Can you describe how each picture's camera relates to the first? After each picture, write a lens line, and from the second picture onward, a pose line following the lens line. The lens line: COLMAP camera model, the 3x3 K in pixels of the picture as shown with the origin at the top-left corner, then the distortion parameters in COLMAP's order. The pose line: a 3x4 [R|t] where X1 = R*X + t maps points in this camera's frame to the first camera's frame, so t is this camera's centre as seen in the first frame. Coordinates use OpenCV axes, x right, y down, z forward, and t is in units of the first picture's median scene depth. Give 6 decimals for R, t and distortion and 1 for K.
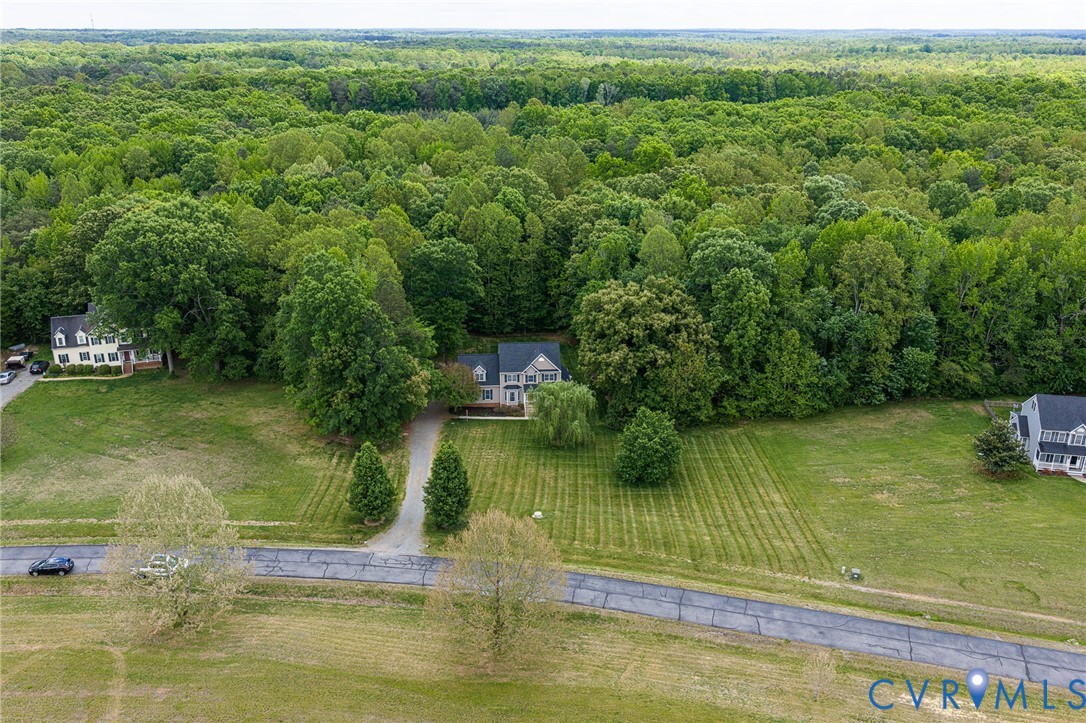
lens RADIAL K [[895.7, 0, 545.7], [0, 895.7, 361.7], [0, 0, 1]] dist [0.014370, -0.029136]
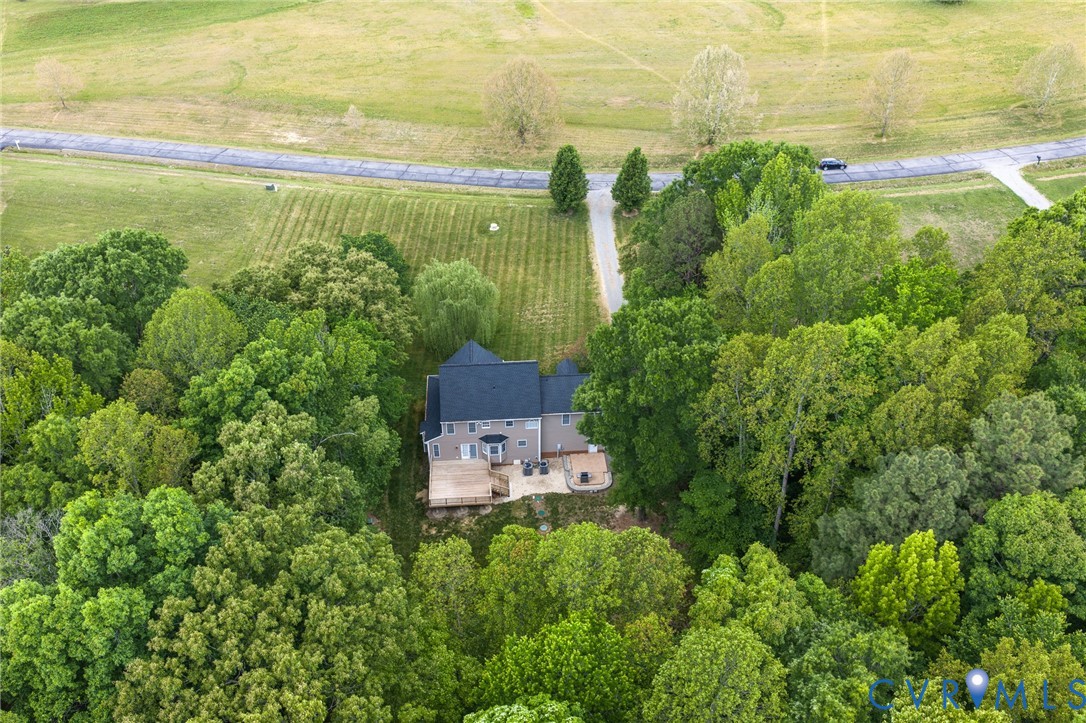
lens RADIAL K [[895.7, 0, 543.0], [0, 895.7, 375.4], [0, 0, 1]] dist [0.014370, -0.029136]
pose [[-0.999986, -0.003639, 0.003837, -0.062202], [0.001379, 0.520981, 0.853567, -0.576444], [-0.005105, 0.853561, -0.520968, 1.419215]]
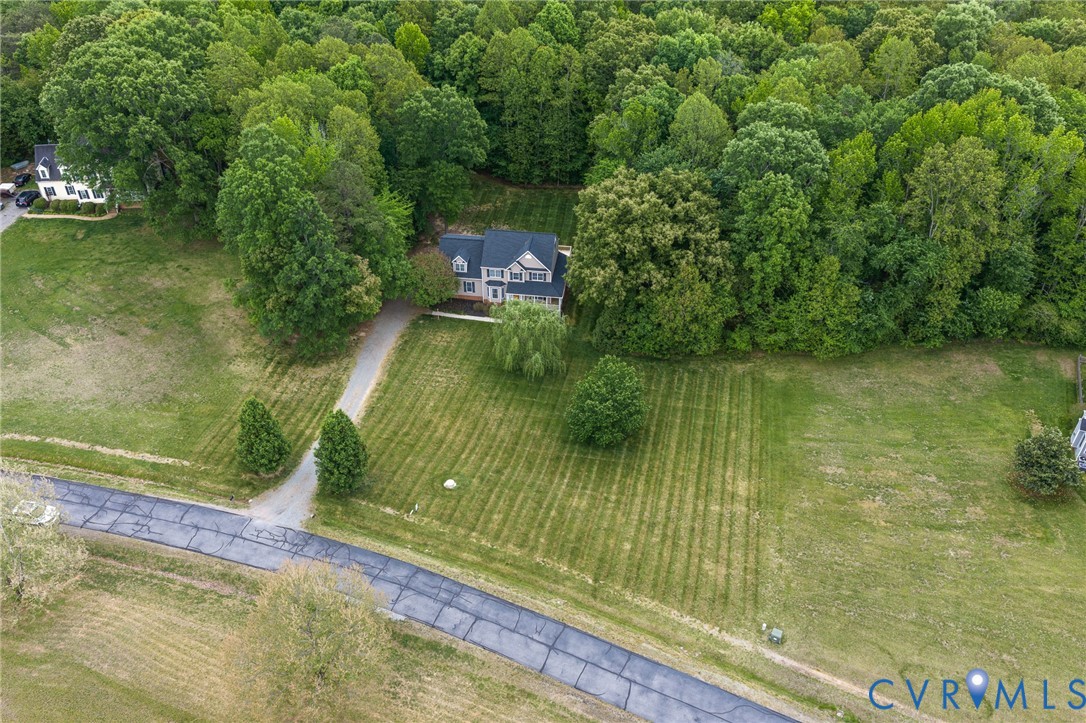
lens RADIAL K [[895.7, 0, 545.9], [0, 895.7, 363.9], [0, 0, 1]] dist [0.014370, -0.029136]
pose [[0.978982, 0.125394, -0.160845, 0.170307], [-0.071410, 0.949485, 0.305581, -0.176480], [0.191038, -0.287672, 0.938483, 0.175172]]
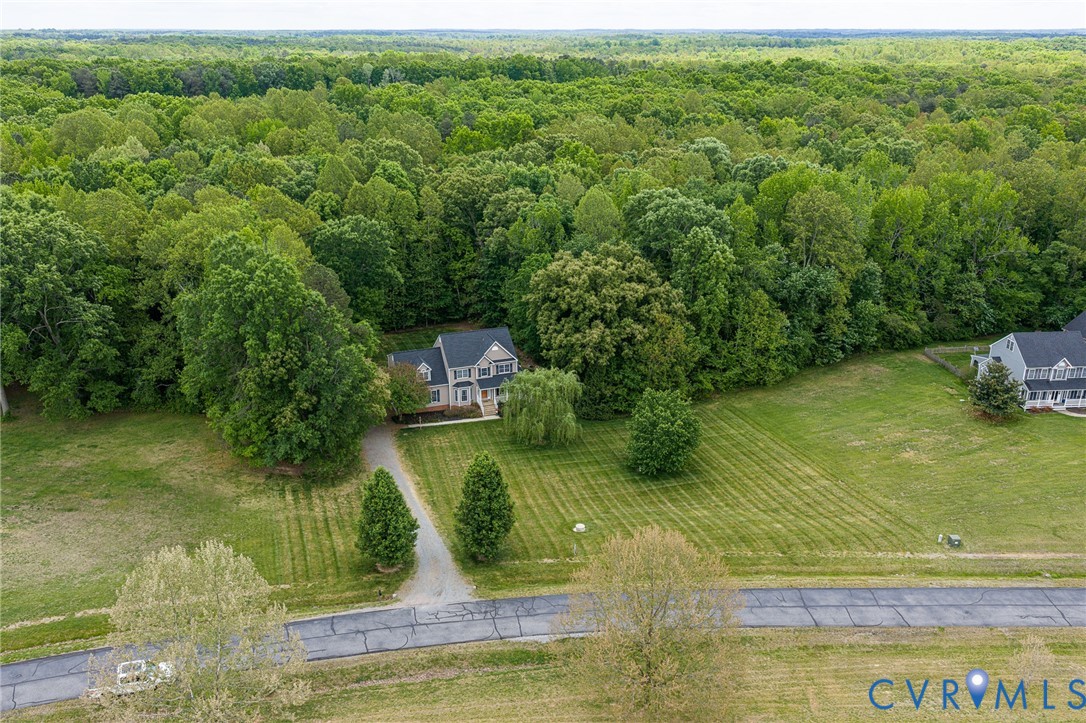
lens RADIAL K [[895.7, 0, 543.0], [0, 895.7, 366.8], [0, 0, 1]] dist [0.014370, -0.029136]
pose [[0.960526, -0.099184, 0.259909, -0.193940], [0.097876, 0.995036, 0.018001, 0.004294], [-0.260404, 0.008149, 0.965465, 0.168462]]
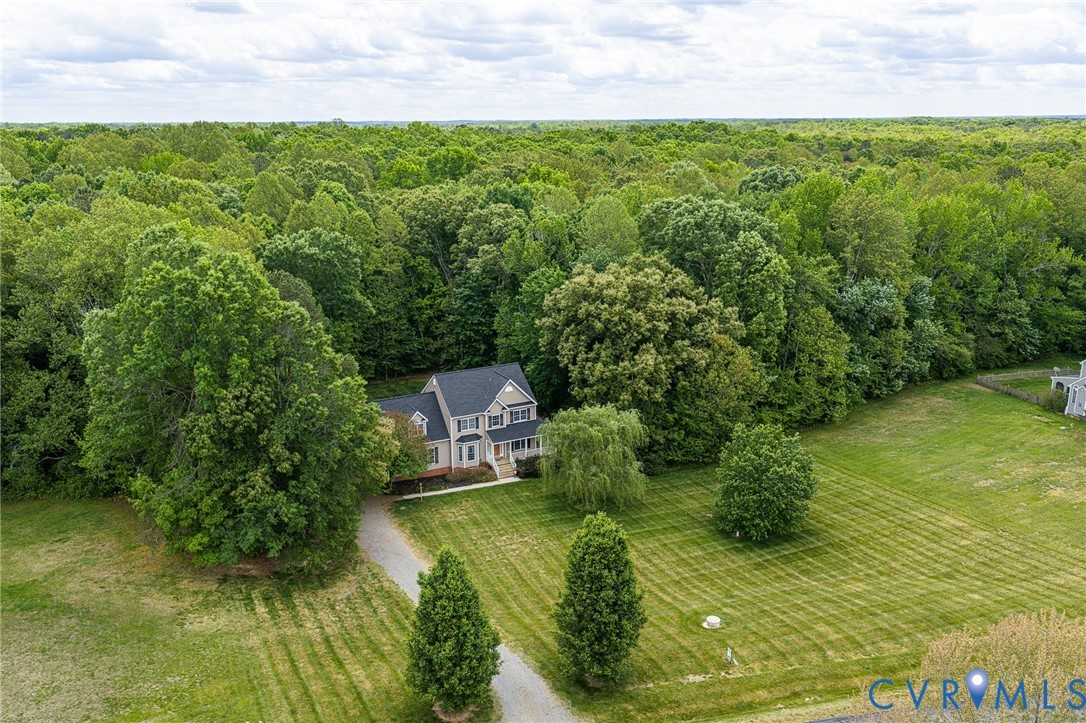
lens RADIAL K [[895.7, 0, 543.3], [0, 895.7, 354.7], [0, 0, 1]] dist [0.014370, -0.029136]
pose [[0.913807, -0.109014, 0.391246, -0.246347], [0.148555, 0.986268, -0.072164, 0.024973], [-0.378006, 0.124066, 0.917452, 0.404731]]
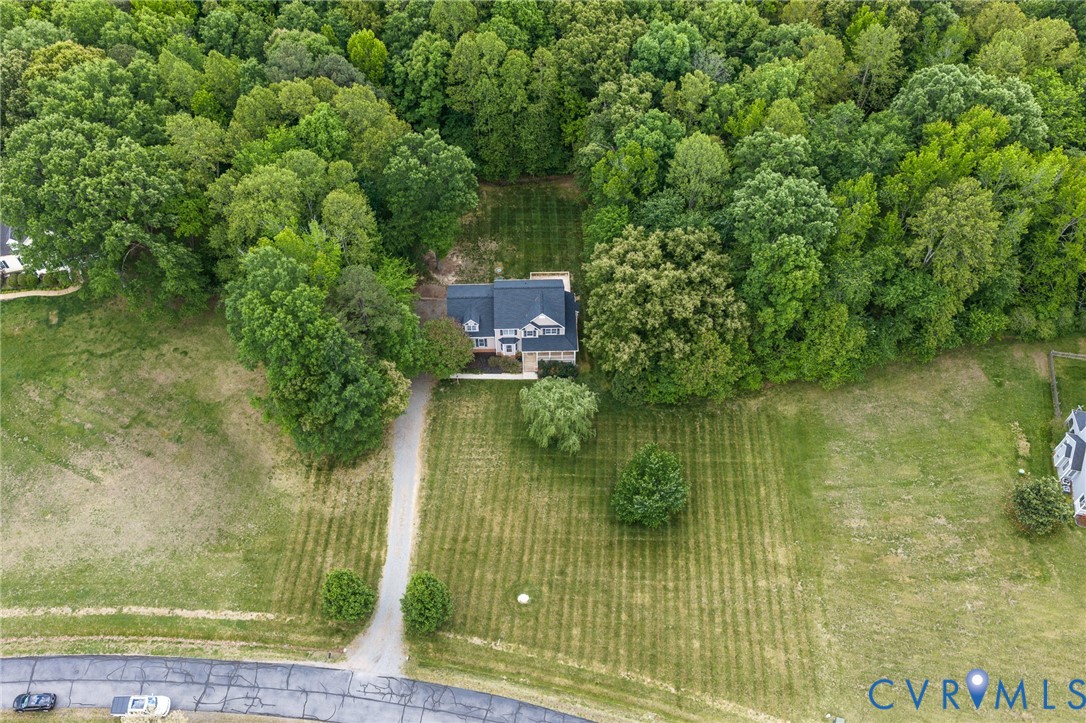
lens RADIAL K [[895.7, 0, 545.1], [0, 895.7, 356.8], [0, 0, 1]] dist [0.014370, -0.029136]
pose [[0.998848, 0.037266, -0.030232, 0.026801], [-0.015842, 0.850770, 0.525300, -0.443358], [0.045296, -0.524215, 0.850380, 0.257635]]
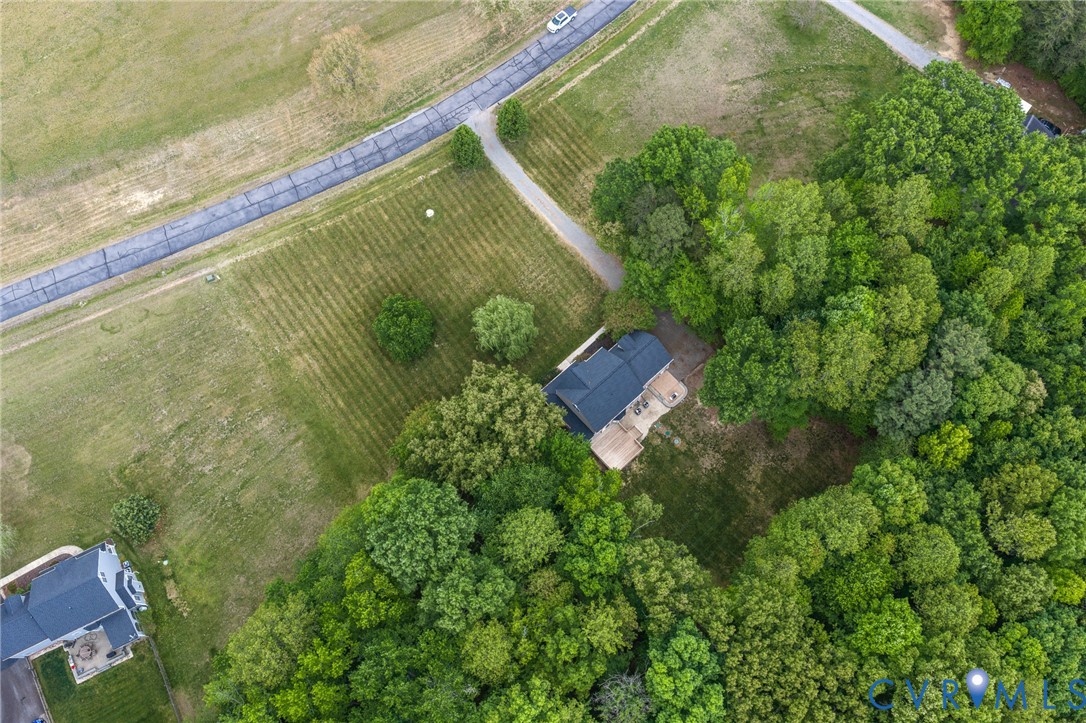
lens RADIAL K [[895.7, 0, 550.6], [0, 895.7, 378.3], [0, 0, 1]] dist [0.014370, -0.029136]
pose [[-0.786619, 0.589212, -0.184553, 0.196662], [-0.211356, 0.023884, 0.977117, -0.950899], [0.580137, 0.807626, 0.105746, 0.935152]]
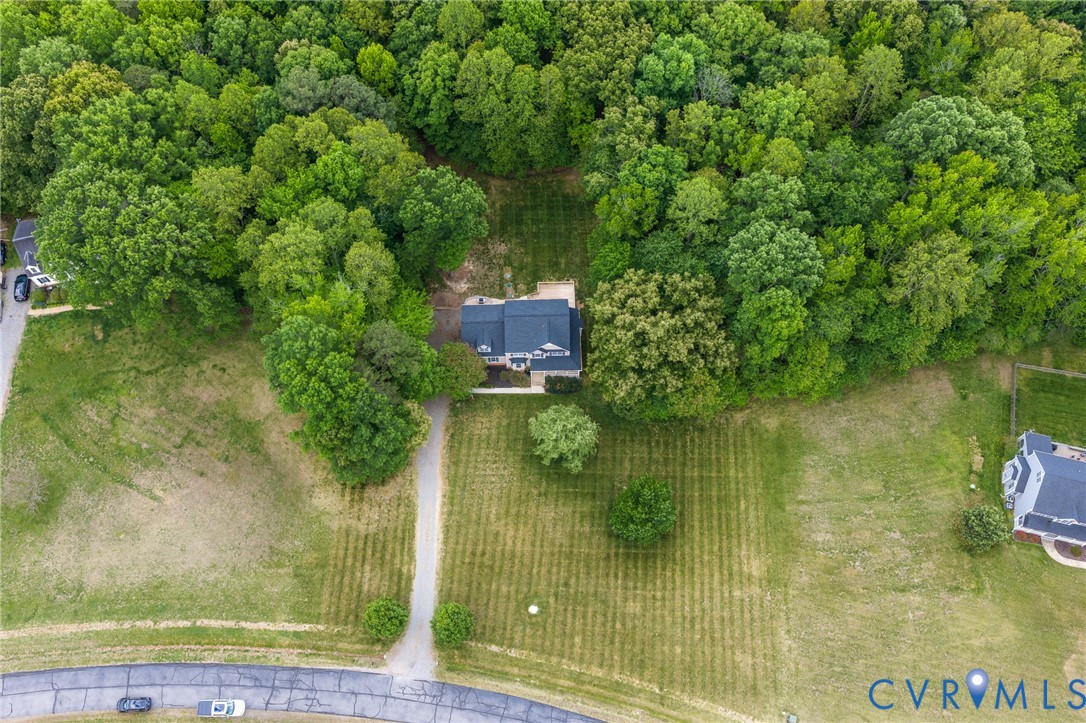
lens RADIAL K [[895.7, 0, 545.3], [0, 895.7, 363.0], [0, 0, 1]] dist [0.014370, -0.029136]
pose [[0.998725, 0.044171, -0.024424, 0.015949], [-0.014656, 0.716831, 0.697093, -0.675087], [0.048299, -0.695847, 0.716565, 0.326002]]
